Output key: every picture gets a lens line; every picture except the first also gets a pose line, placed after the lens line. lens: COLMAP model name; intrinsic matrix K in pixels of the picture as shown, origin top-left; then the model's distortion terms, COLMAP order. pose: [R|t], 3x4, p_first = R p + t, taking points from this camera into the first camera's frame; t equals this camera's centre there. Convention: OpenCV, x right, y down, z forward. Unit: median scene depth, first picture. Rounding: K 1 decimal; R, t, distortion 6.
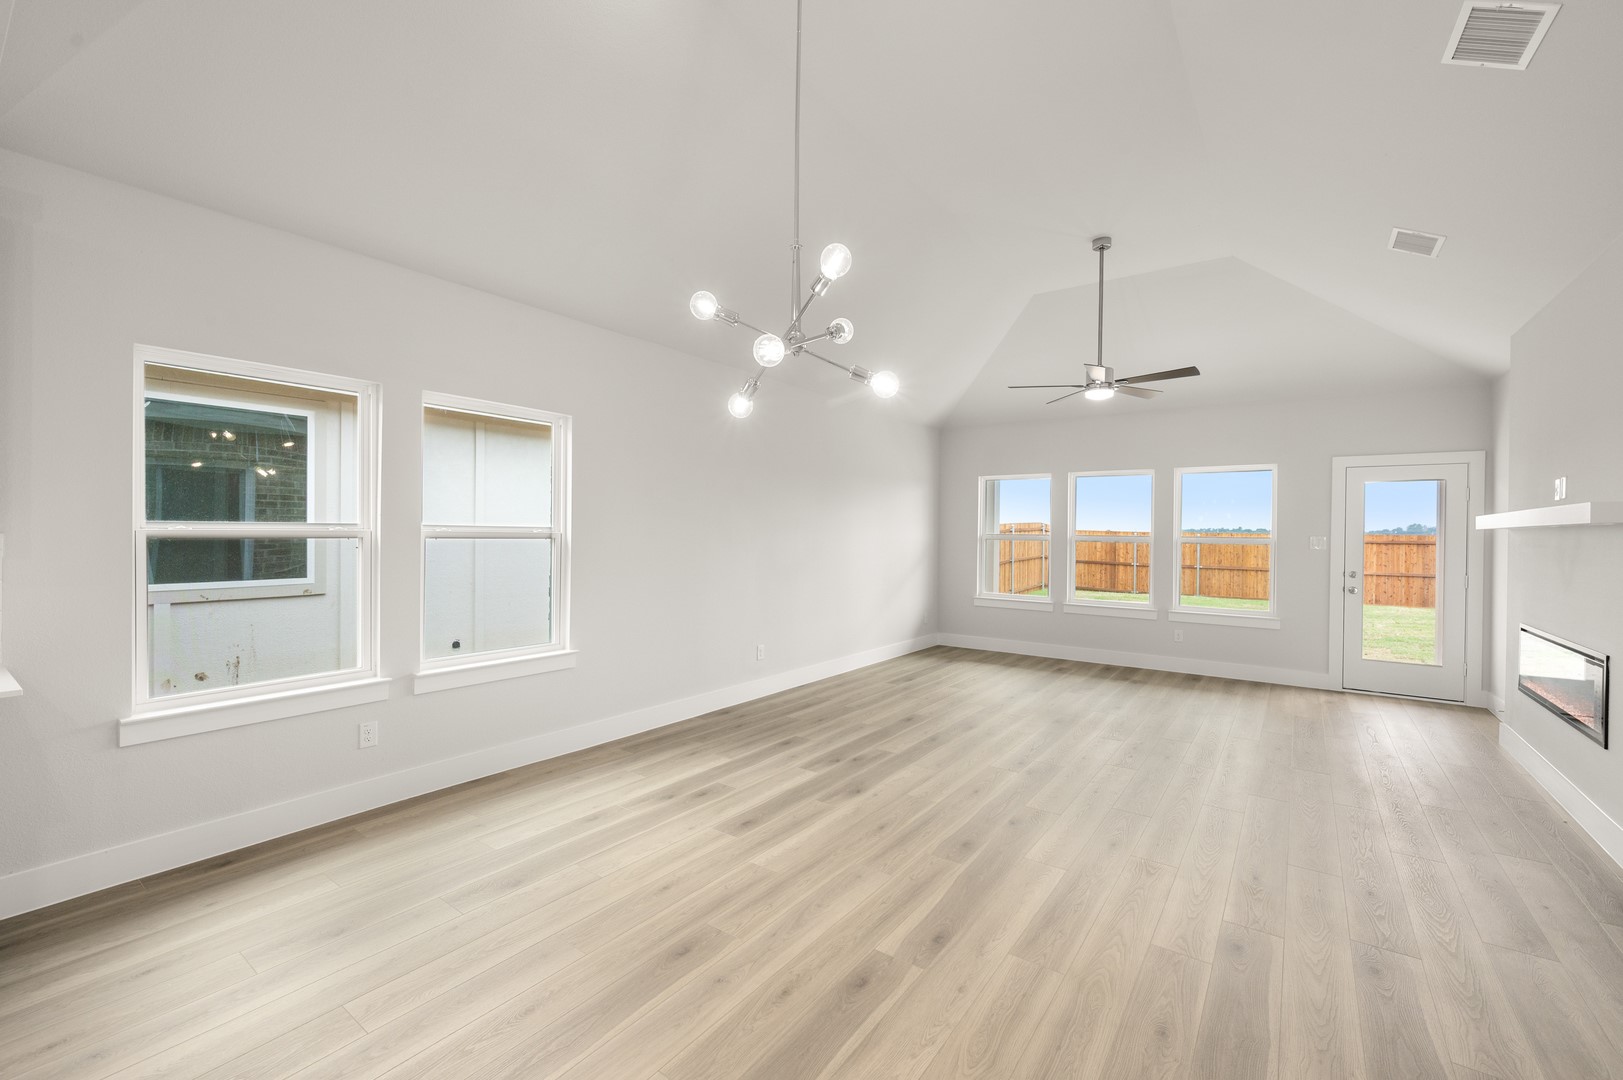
lens RADIAL K [[670.1, 0, 807.4], [0, 670.1, 536.9], [0, 0, 1]] dist [-0.000563, -0.000208]
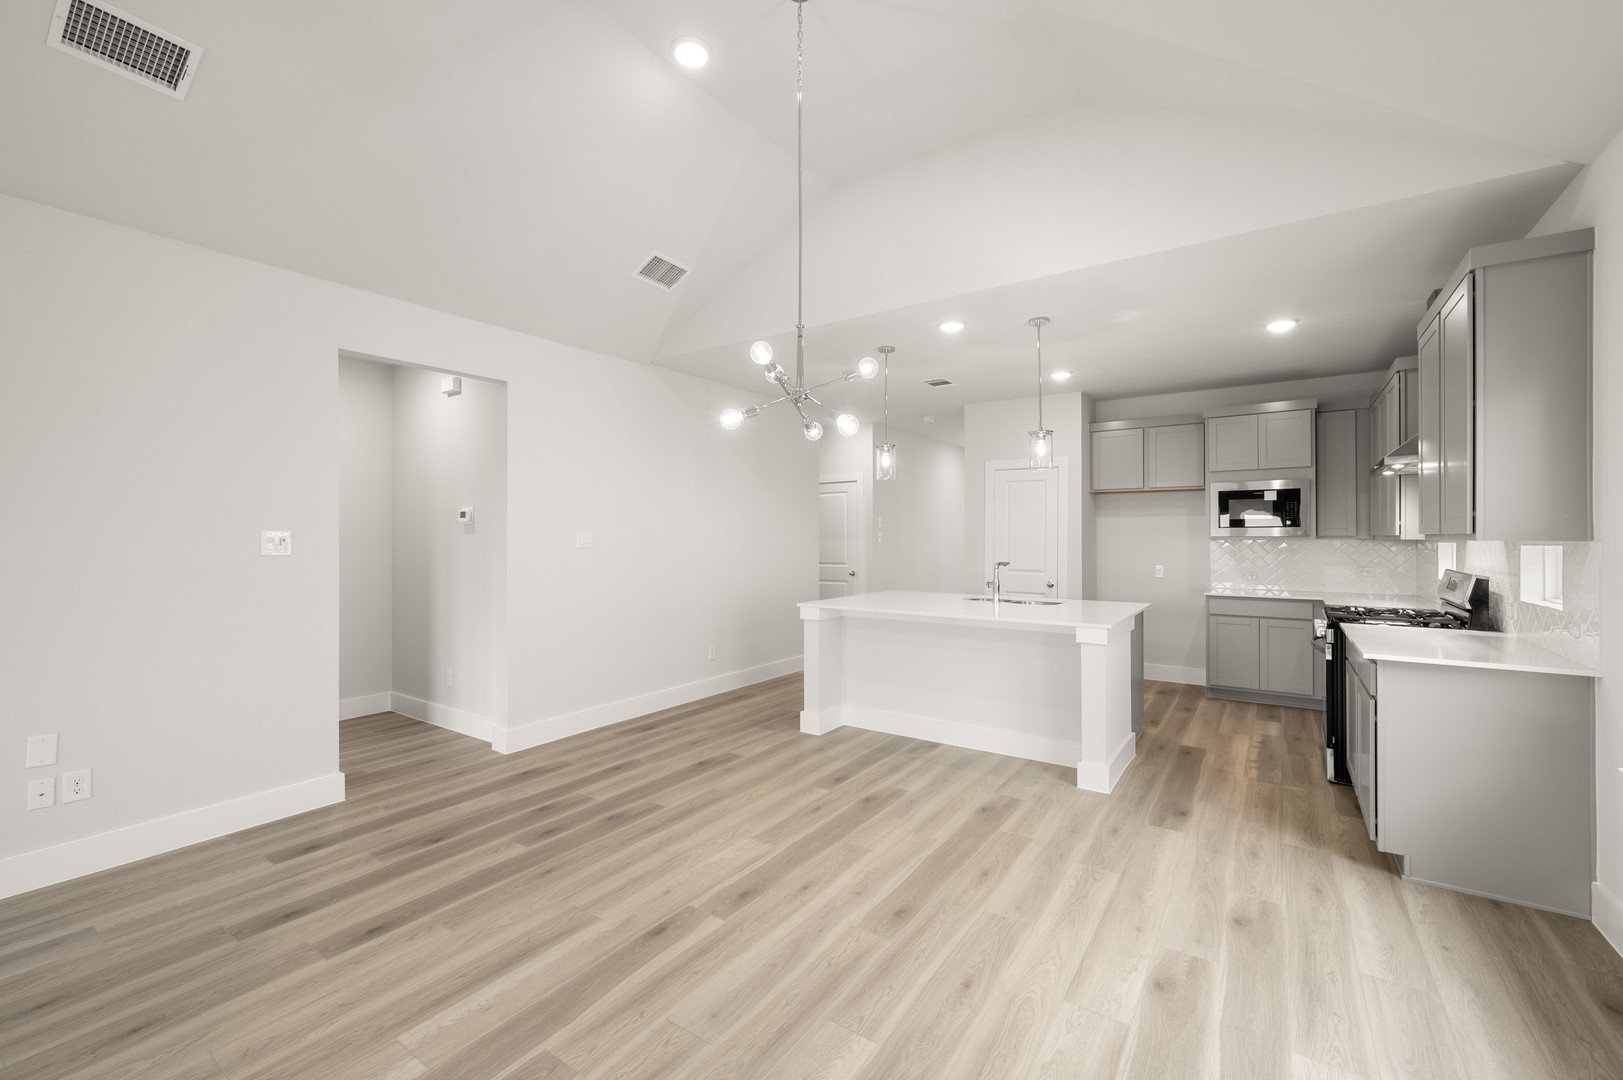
lens RADIAL K [[662.7, 0, 812.0], [0, 662.7, 538.0], [0, 0, 1]] dist [-0.001261, -0.000355]
pose [[-0.999471, -0.006895, -0.031784, -0.000393], [-0.007078, 0.999959, 0.005662, -0.002643], [0.031743, 0.005884, -0.999479, 0.790889]]
